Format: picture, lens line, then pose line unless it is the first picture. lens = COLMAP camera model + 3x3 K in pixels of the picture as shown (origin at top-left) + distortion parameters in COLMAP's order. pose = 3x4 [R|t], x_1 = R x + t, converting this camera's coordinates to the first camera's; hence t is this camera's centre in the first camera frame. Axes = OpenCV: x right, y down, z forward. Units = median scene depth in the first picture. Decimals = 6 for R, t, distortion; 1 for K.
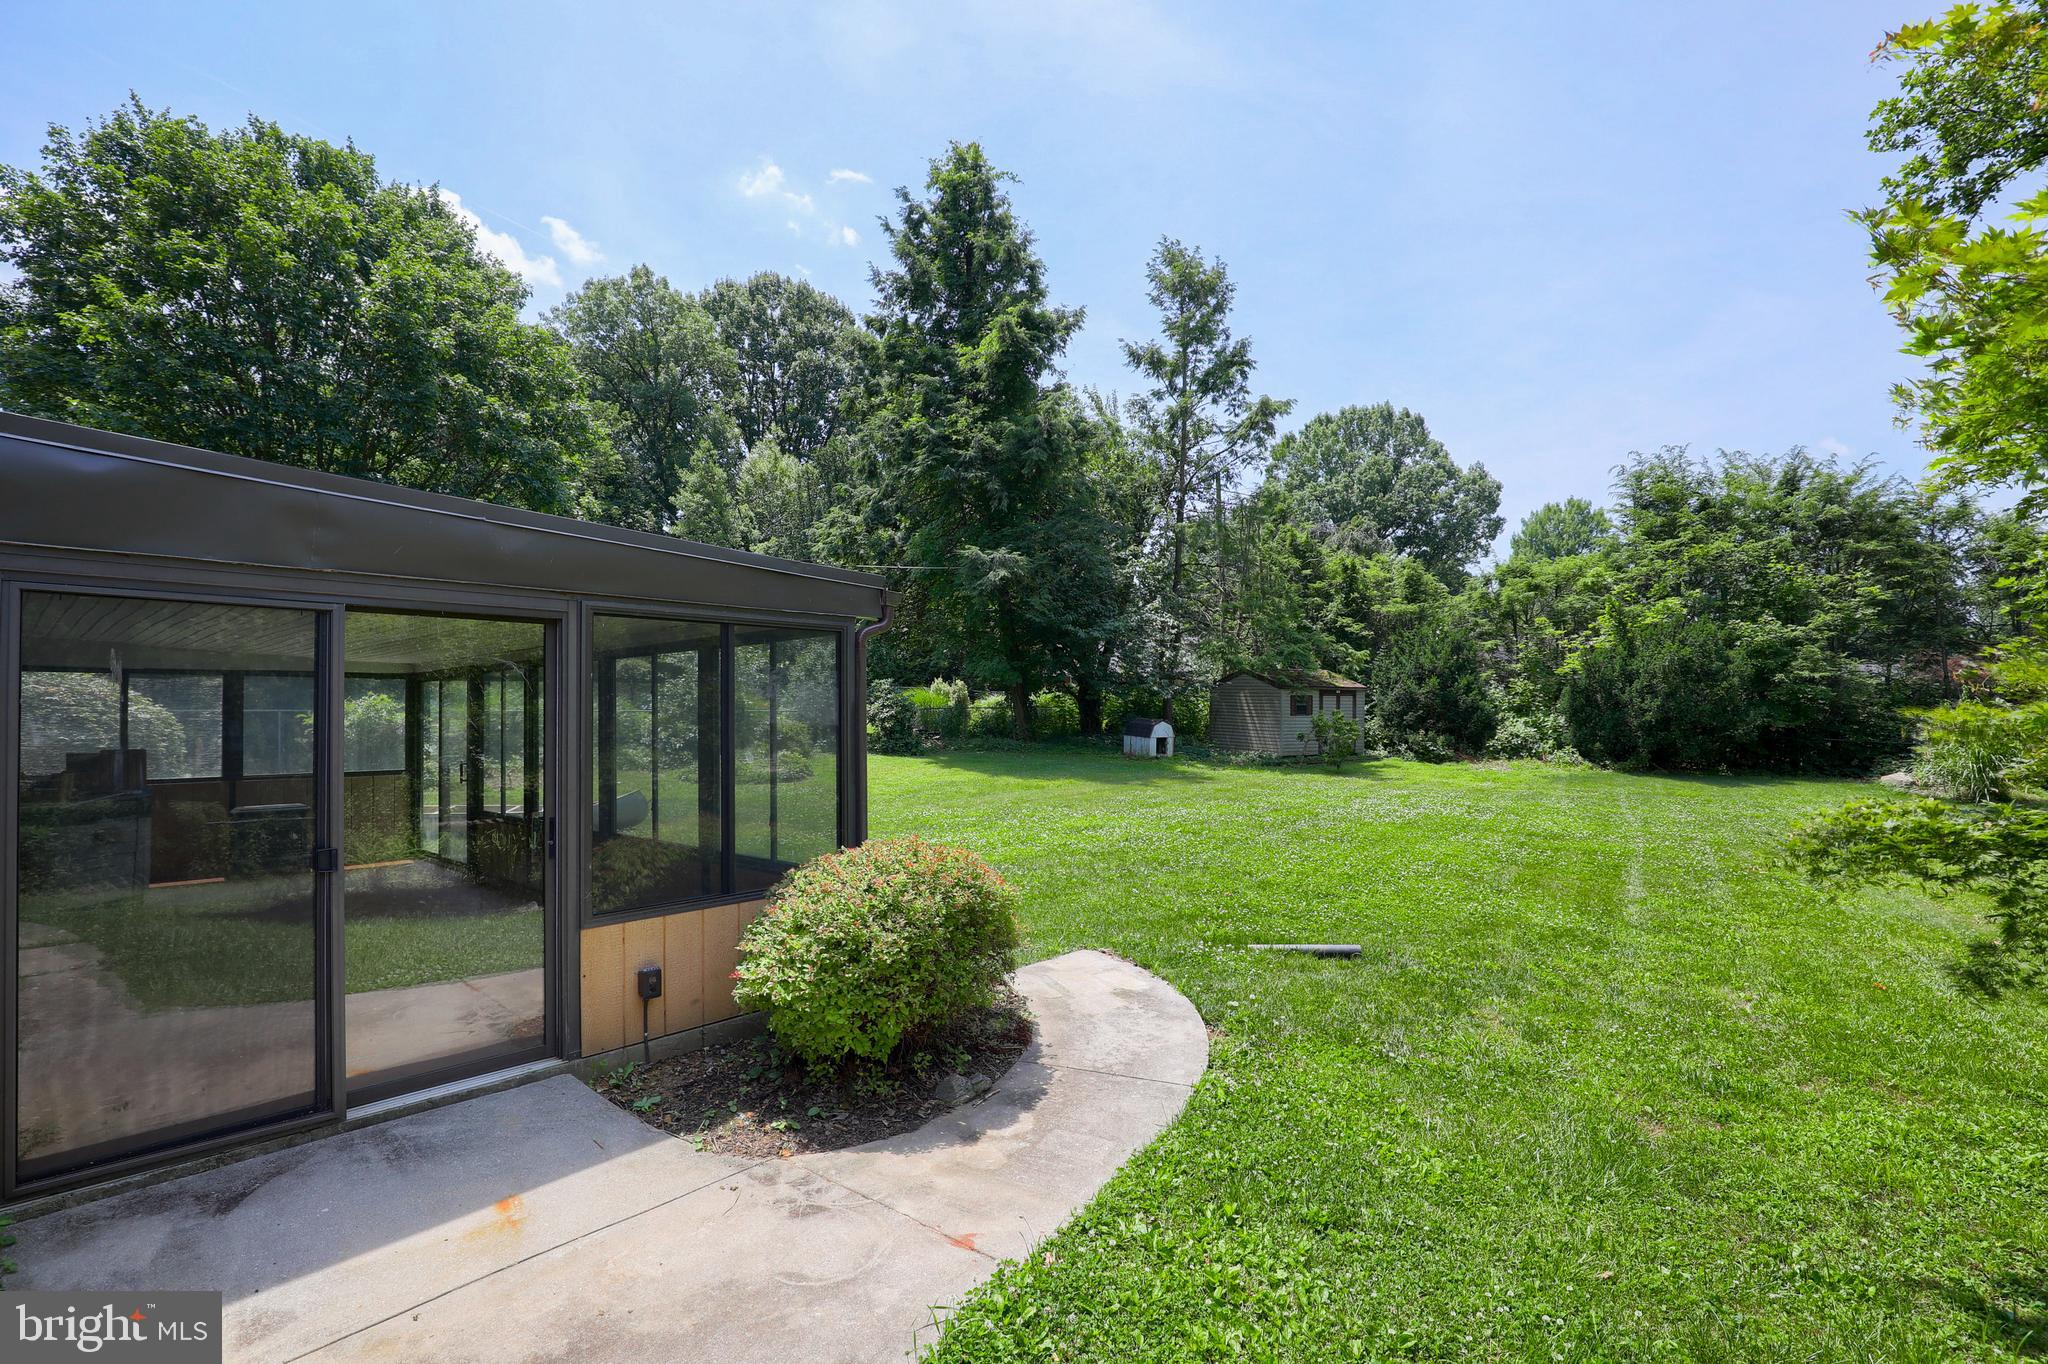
lens RADIAL K [[955.7, 0, 1032.7], [0, 955.7, 686.2], [0, 0, 1]] dist [-0.020820, 0.003311]
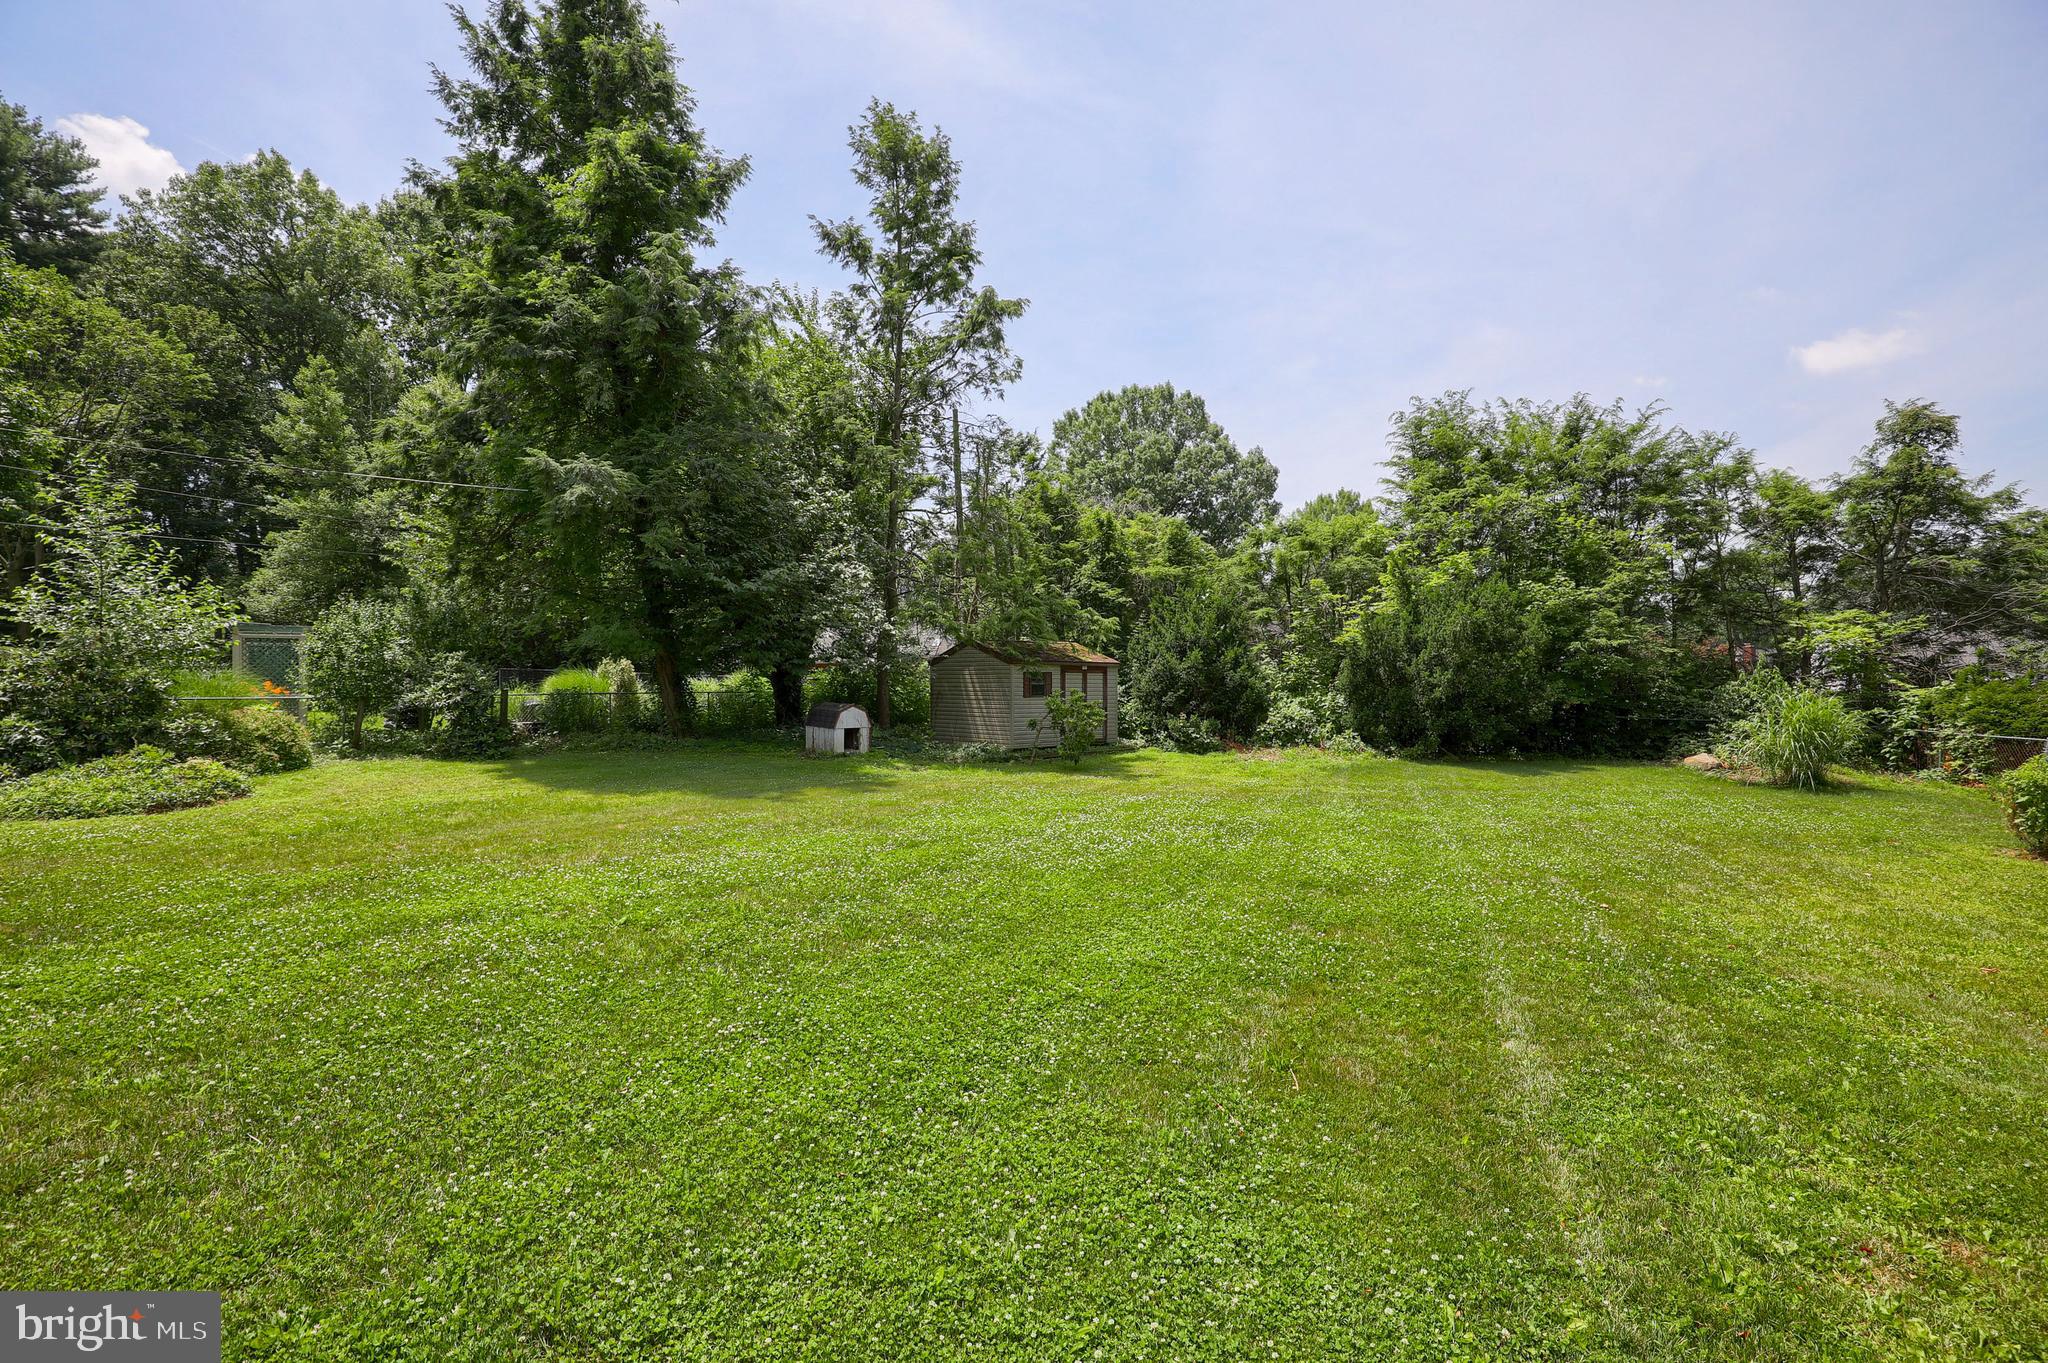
lens RADIAL K [[955.7, 0, 1014.5], [0, 955.7, 677.6], [0, 0, 1]] dist [-0.020820, 0.003311]
pose [[0.982872, -0.008047, 0.184112, 0.113498], [0.007979, 0.999968, 0.001108, 0.012909], [-0.184115, 0.000380, 0.982905, 0.215203]]
